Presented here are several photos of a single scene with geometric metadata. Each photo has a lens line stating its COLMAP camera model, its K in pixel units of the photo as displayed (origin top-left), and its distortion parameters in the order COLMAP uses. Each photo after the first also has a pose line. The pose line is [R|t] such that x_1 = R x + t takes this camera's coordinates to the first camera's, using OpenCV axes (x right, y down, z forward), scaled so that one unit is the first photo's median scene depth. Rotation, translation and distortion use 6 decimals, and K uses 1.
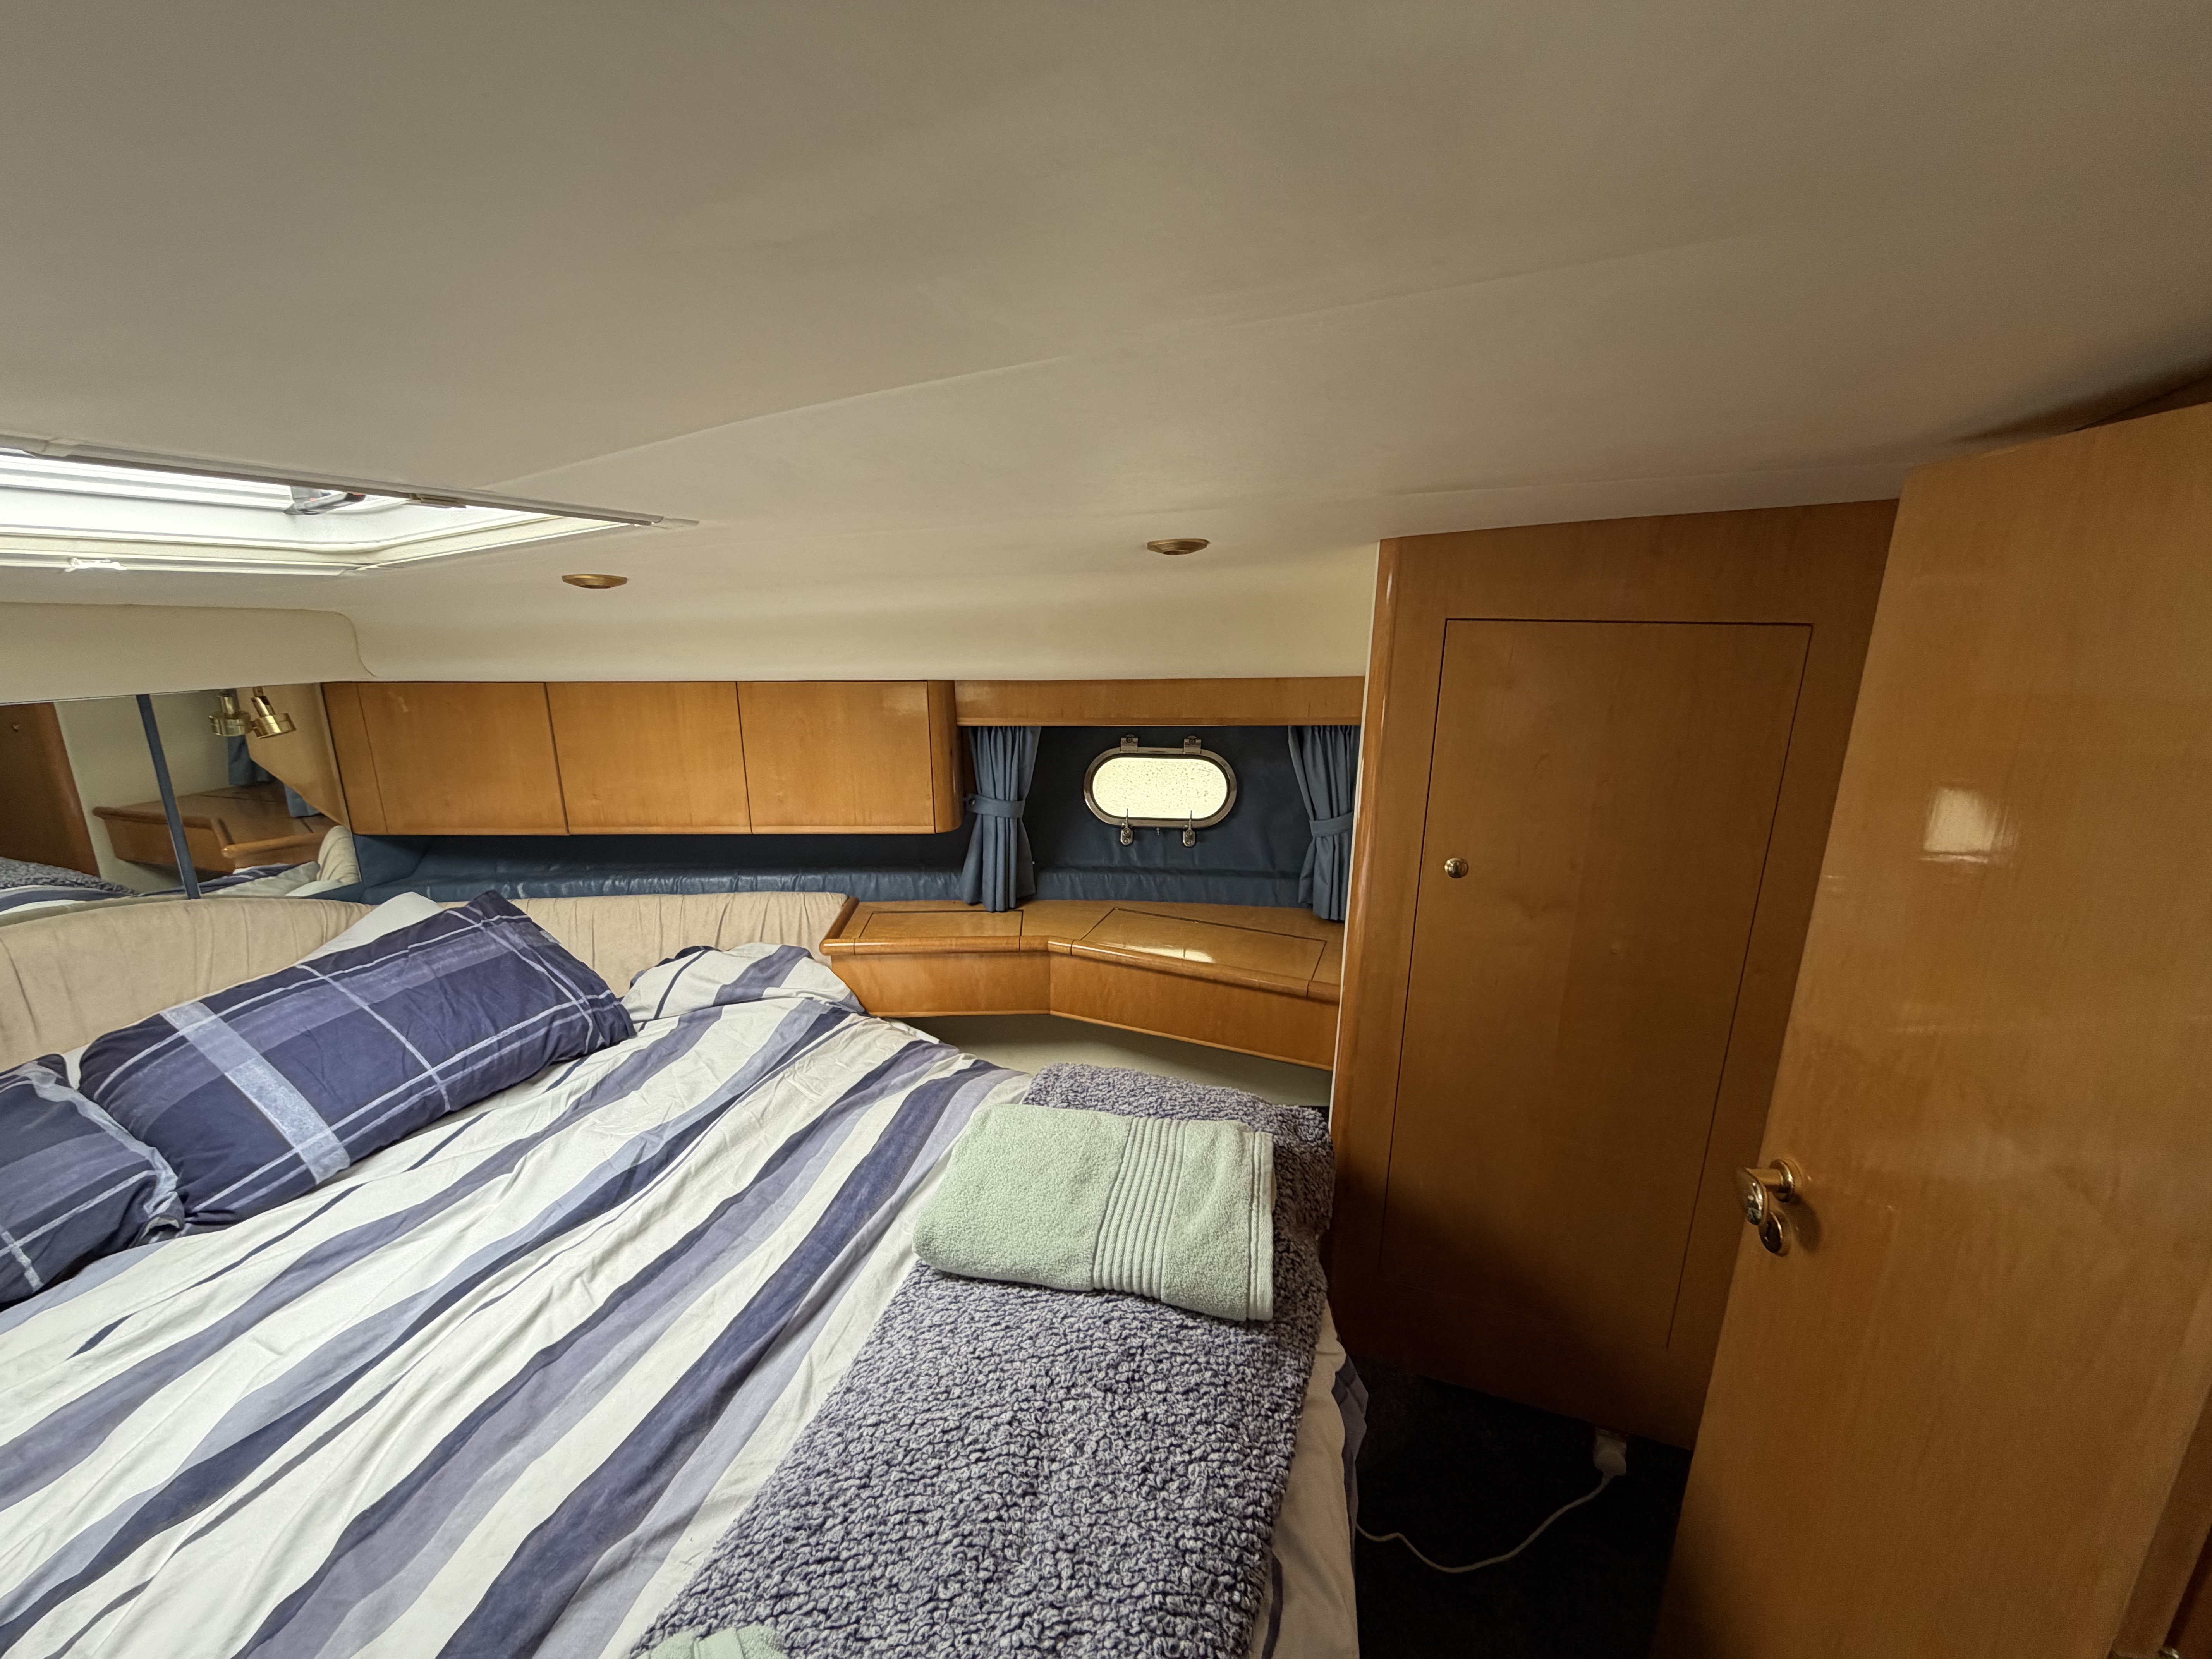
lens RADIAL K [[880.6, 0, 1105.6], [0, 880.6, 824.6], [0, 0, 1]] dist [-0.000482, 0.000082]
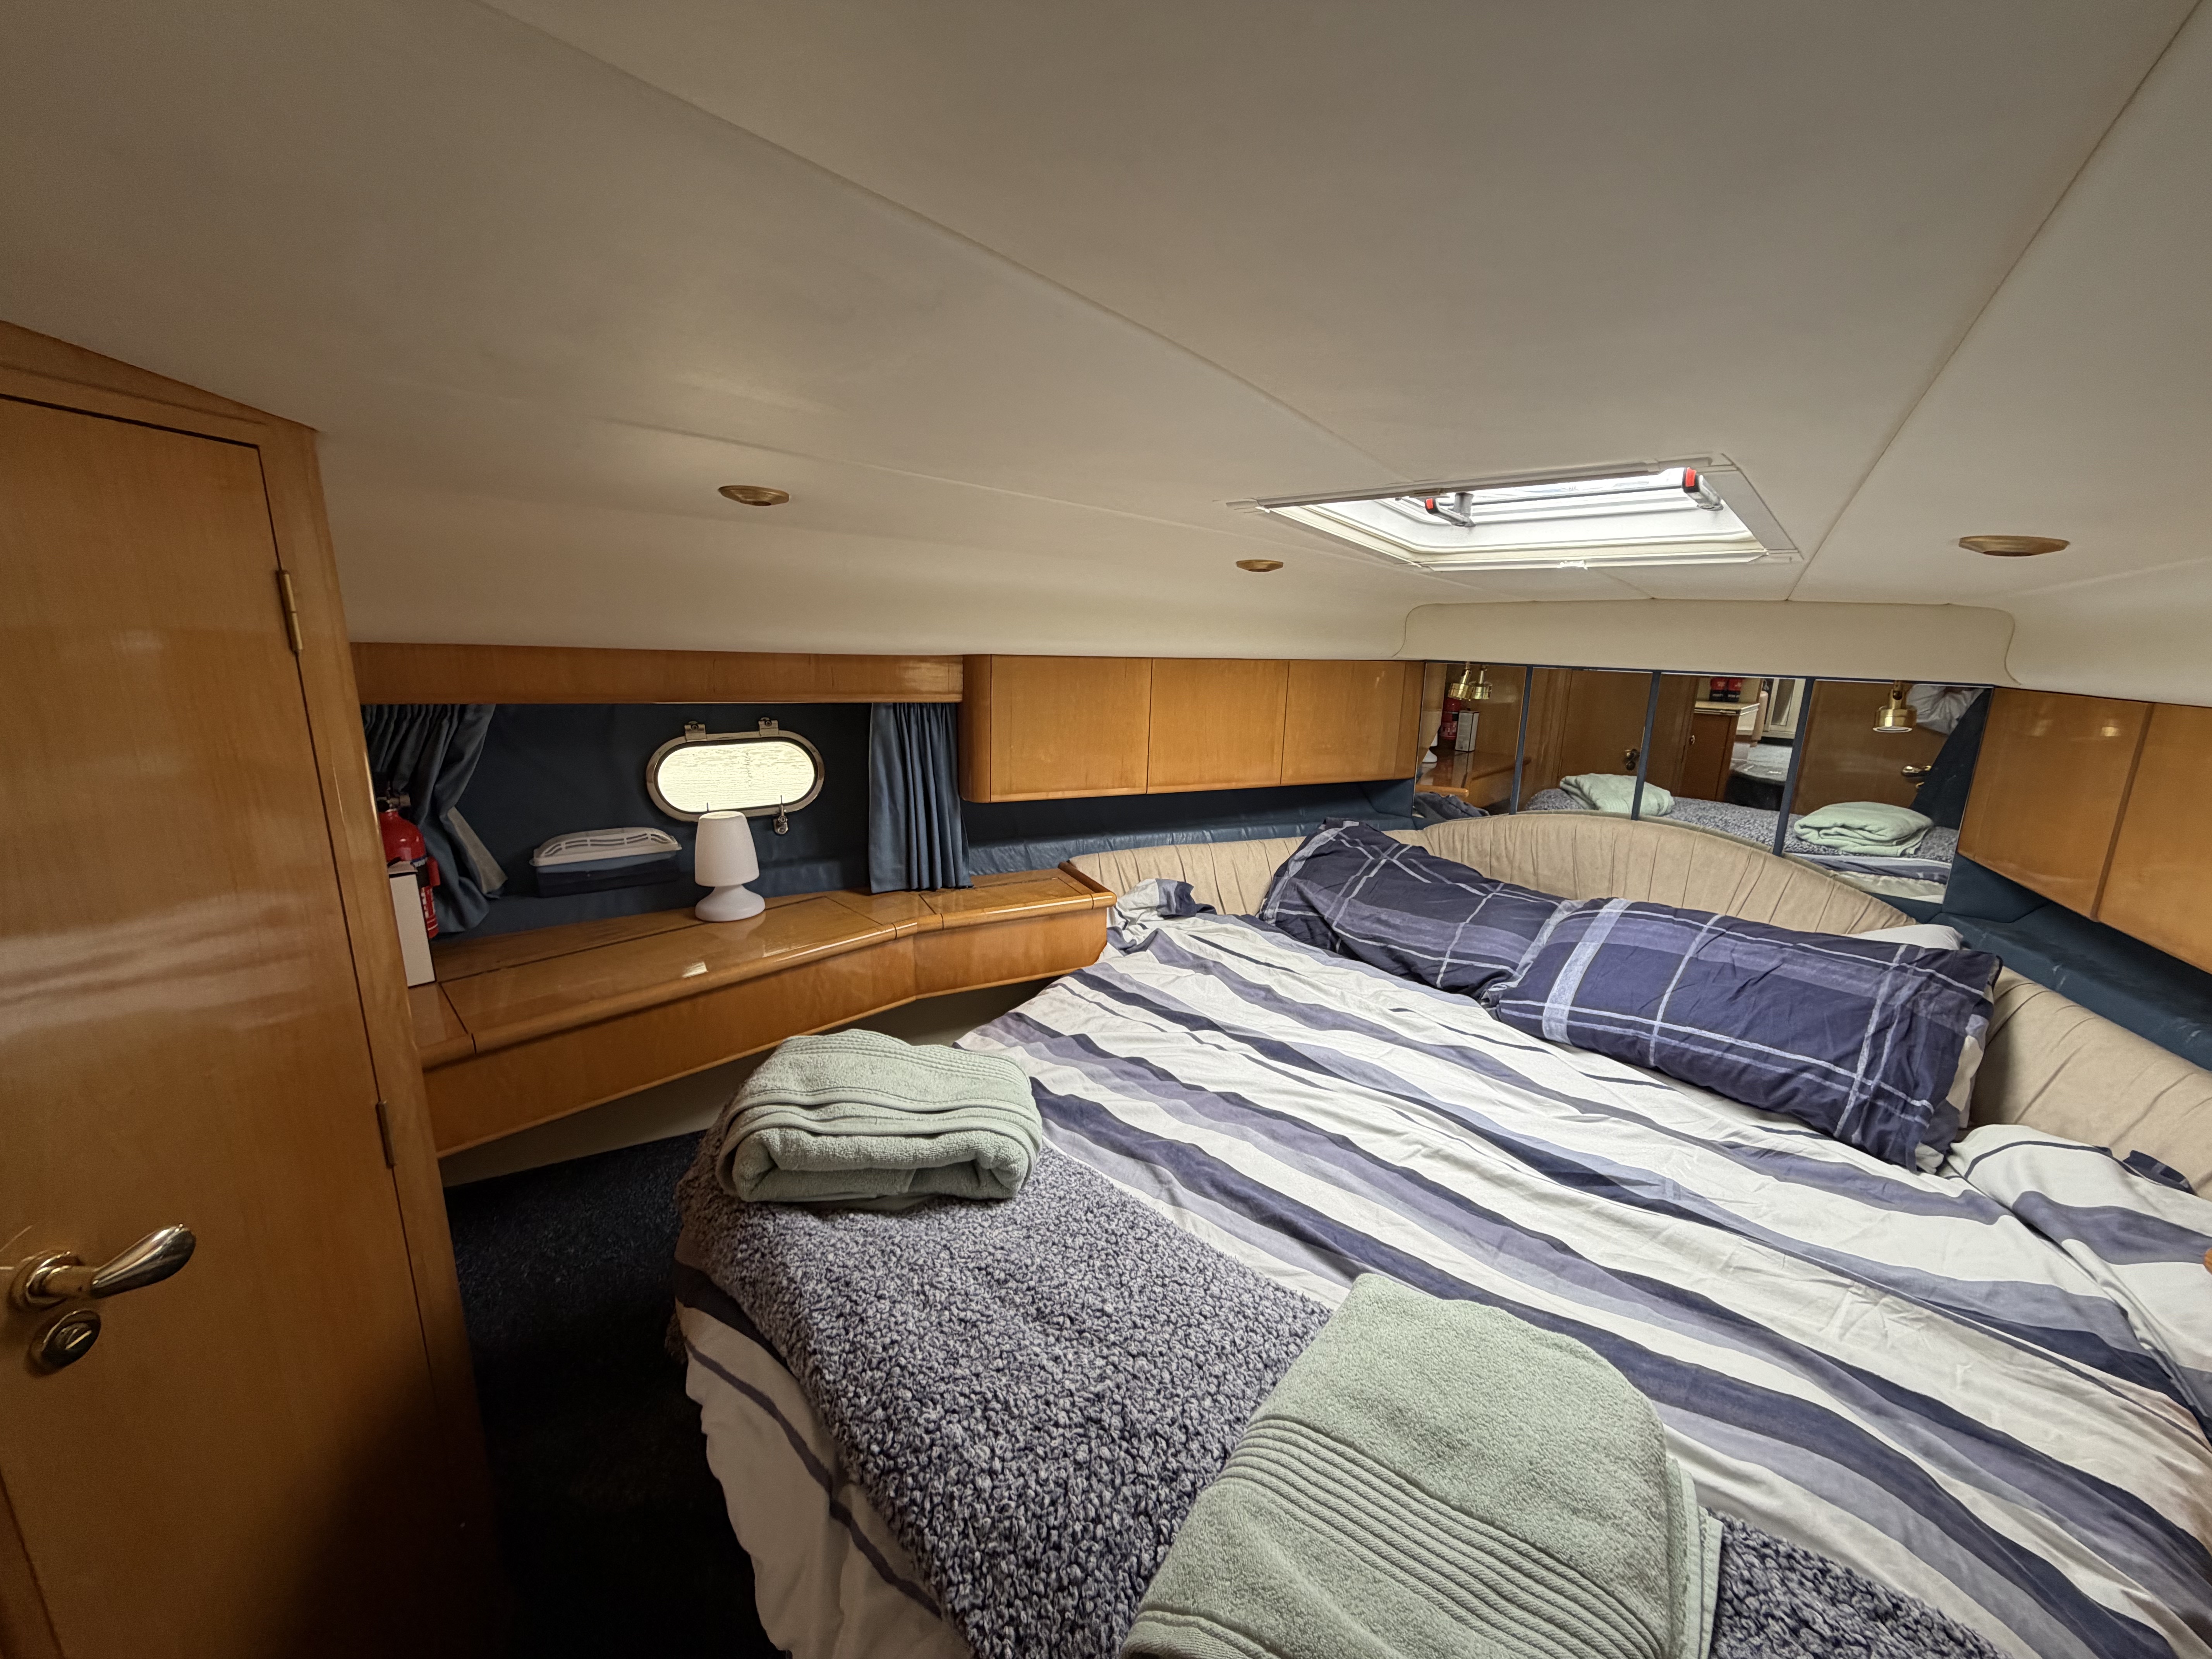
lens RADIAL K [[880.6, 0, 1104.3], [0, 880.6, 826.0], [0, 0, 1]] dist [-0.000482, 0.000082]
pose [[-0.417716, 0.188717, -0.888763, 0.403715], [-0.237929, 0.921335, 0.307460, -0.105697], [0.876871, 0.339894, -0.339955, 0.646441]]
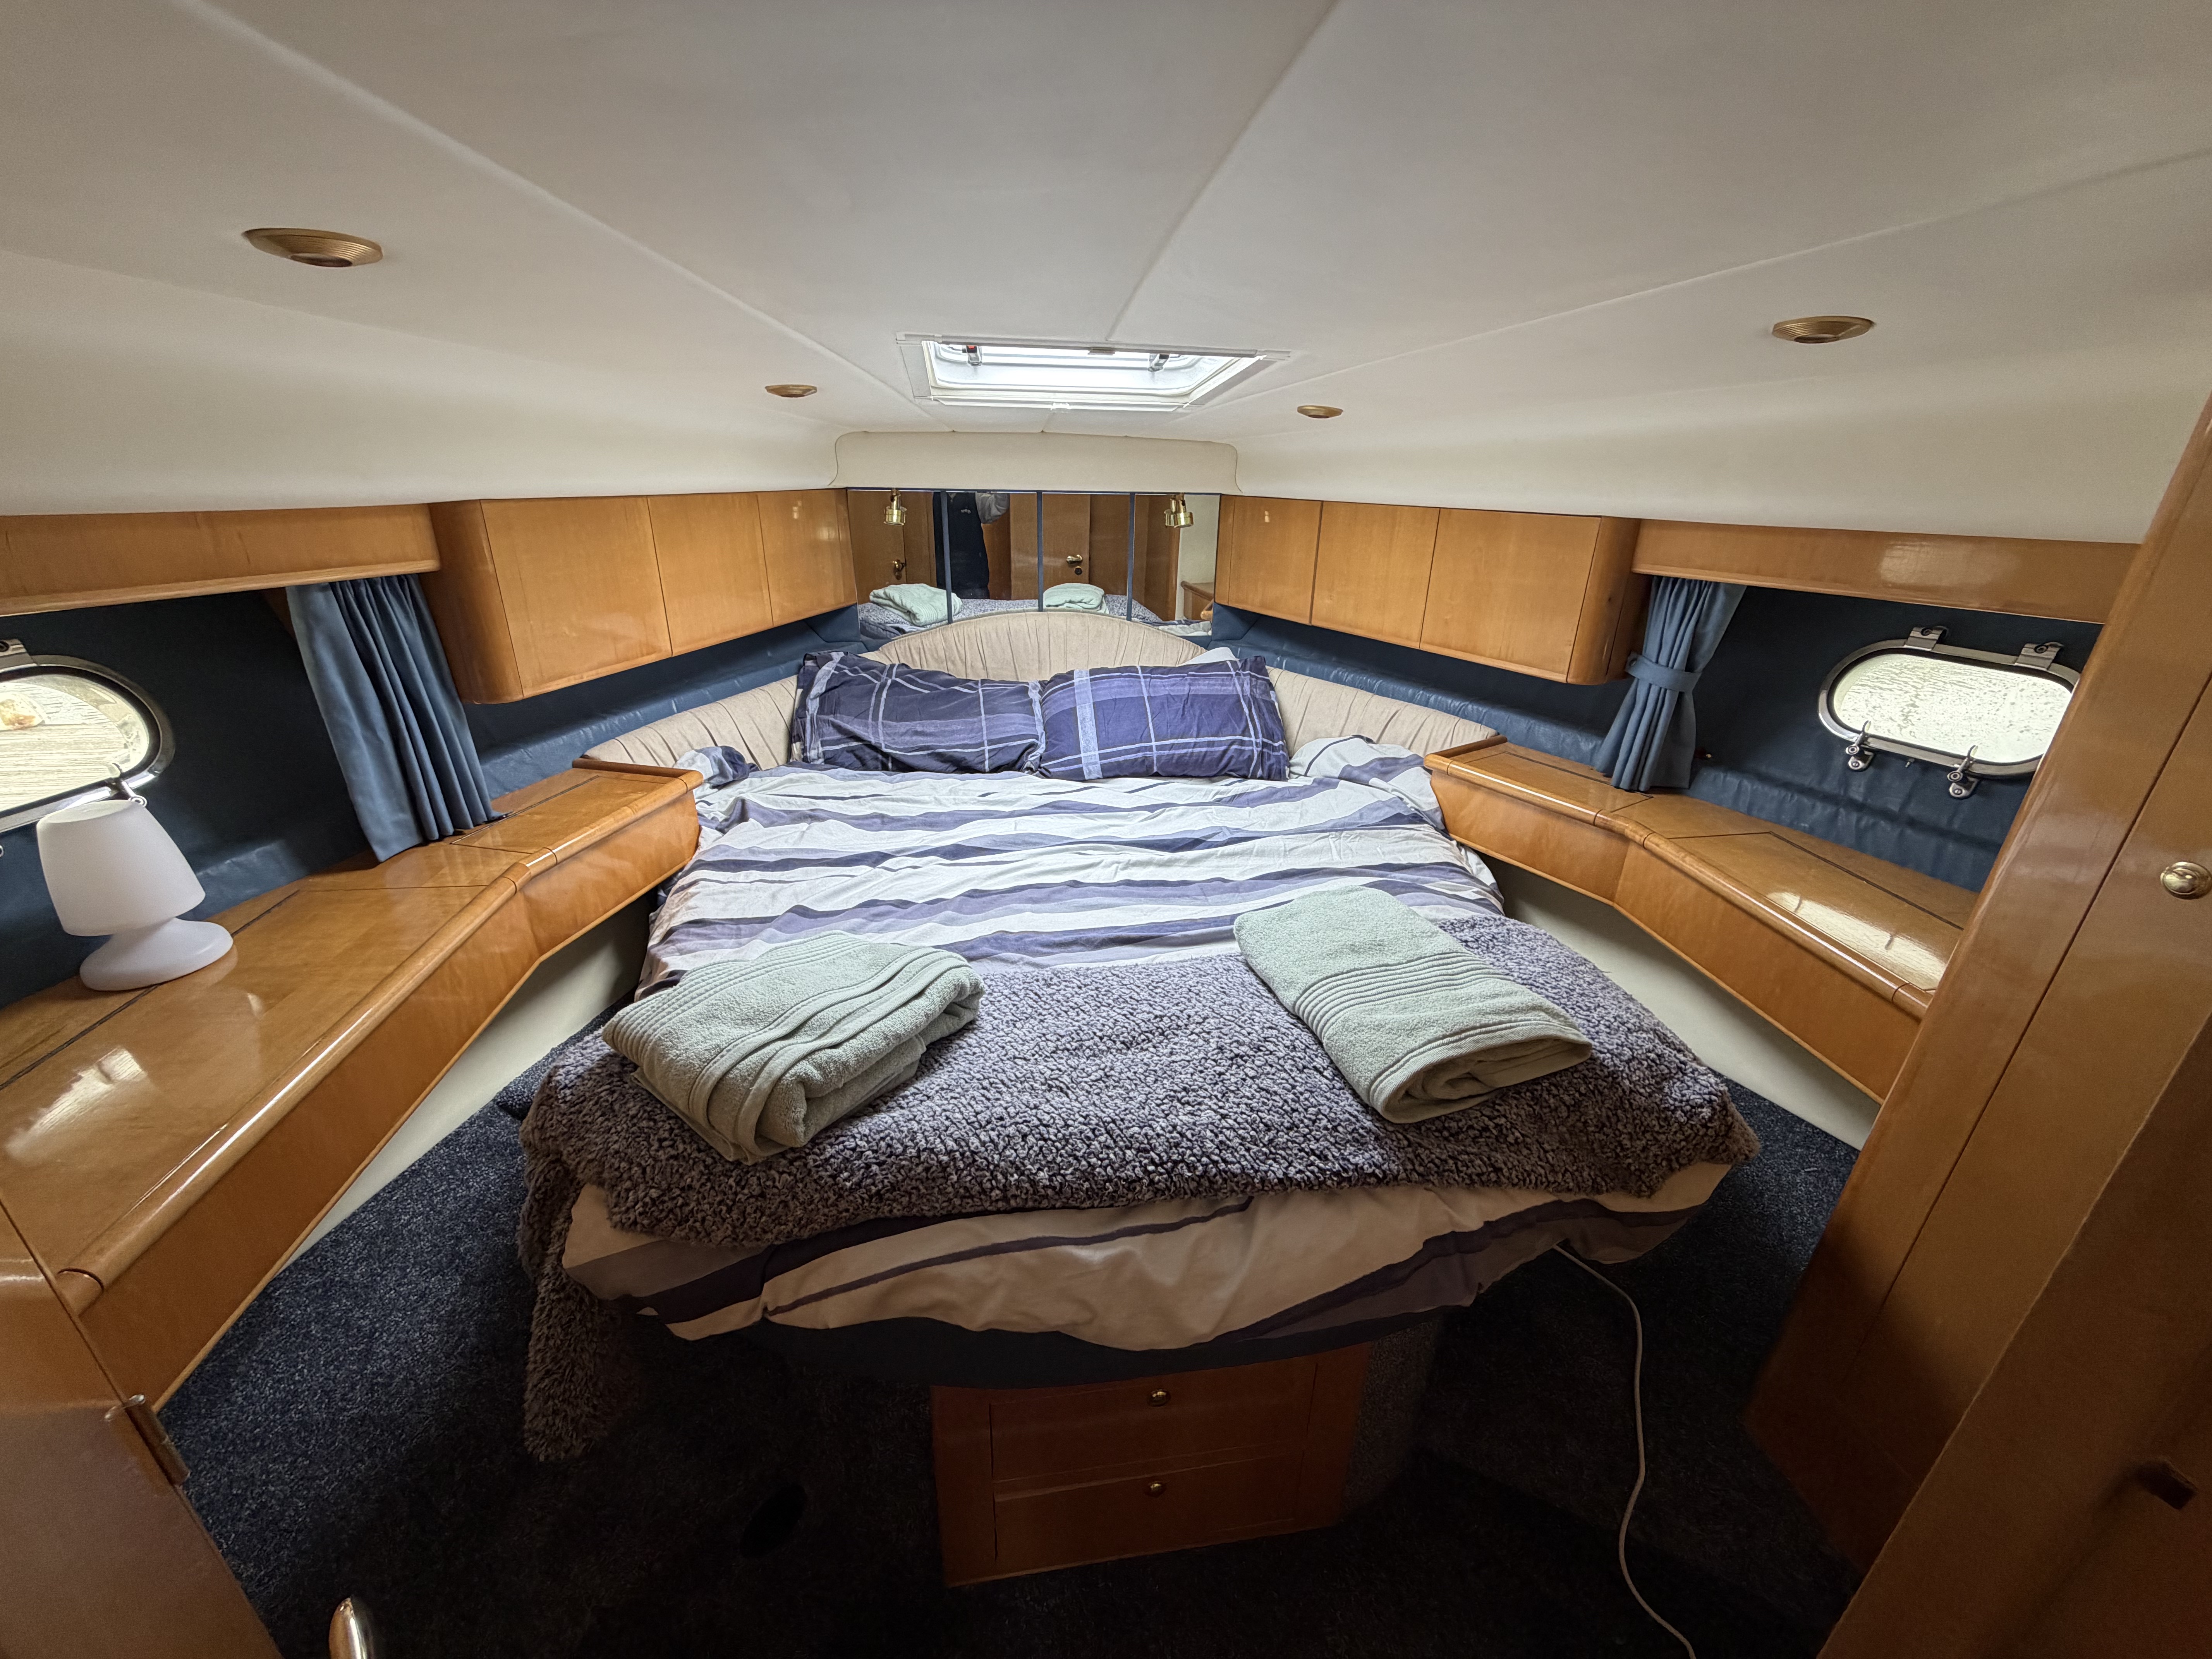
lens RADIAL K [[880.6, 0, 1102.7], [0, 880.6, 825.7], [0, 0, 1]] dist [-0.000482, 0.000082]
pose [[0.476360, 0.340488, -0.810647, 0.495555], [-0.225498, 0.938449, 0.261658, 0.023033], [0.849842, 0.058156, 0.523819, 0.092686]]
